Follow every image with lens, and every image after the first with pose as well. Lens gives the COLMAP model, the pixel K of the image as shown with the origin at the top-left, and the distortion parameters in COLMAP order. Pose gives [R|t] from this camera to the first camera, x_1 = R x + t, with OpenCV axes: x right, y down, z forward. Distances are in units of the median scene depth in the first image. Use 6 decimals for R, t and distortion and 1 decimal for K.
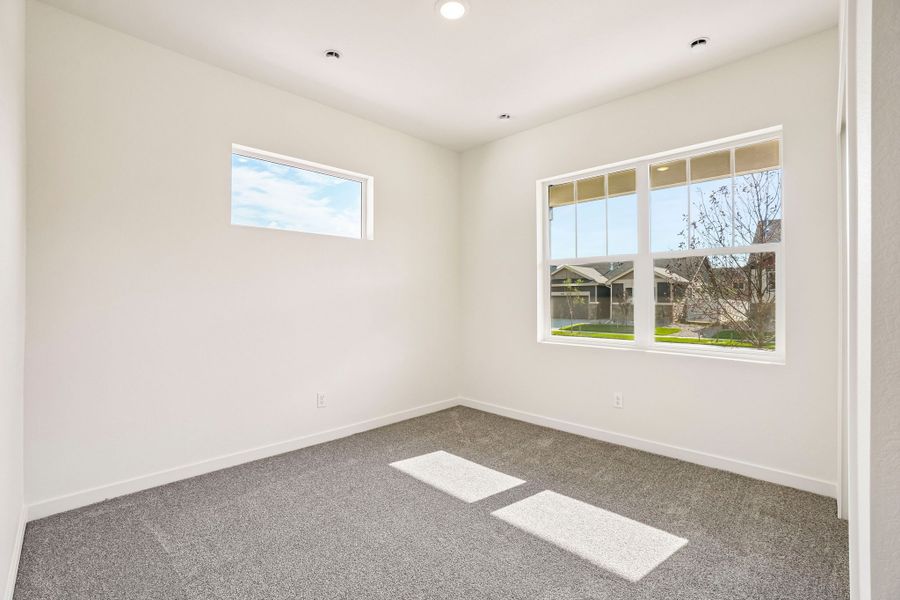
lens RADIAL K [[397.5, 0, 447.0], [0, 397.5, 297.3], [0, 0, 1]] dist [-0.027735, 0.000407]
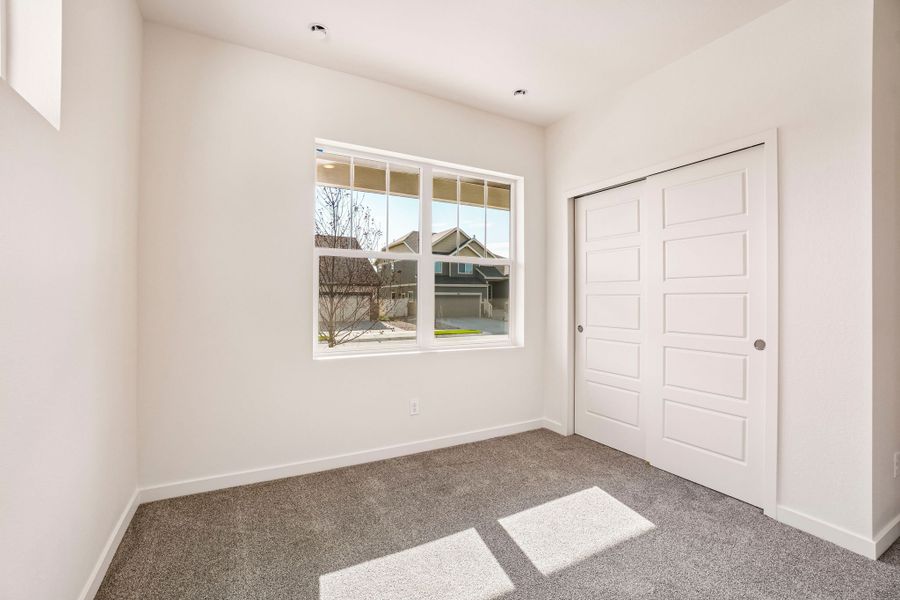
lens RADIAL K [[397.5, 0, 447.0], [0, 397.5, 297.3], [0, 0, 1]] dist [-0.027735, 0.000407]
pose [[0.288800, 0.010429, 0.957333, -0.549072], [-0.001740, 0.999945, -0.010368, 0.007778], [-0.957388, 0.001329, 0.288802, 0.770776]]
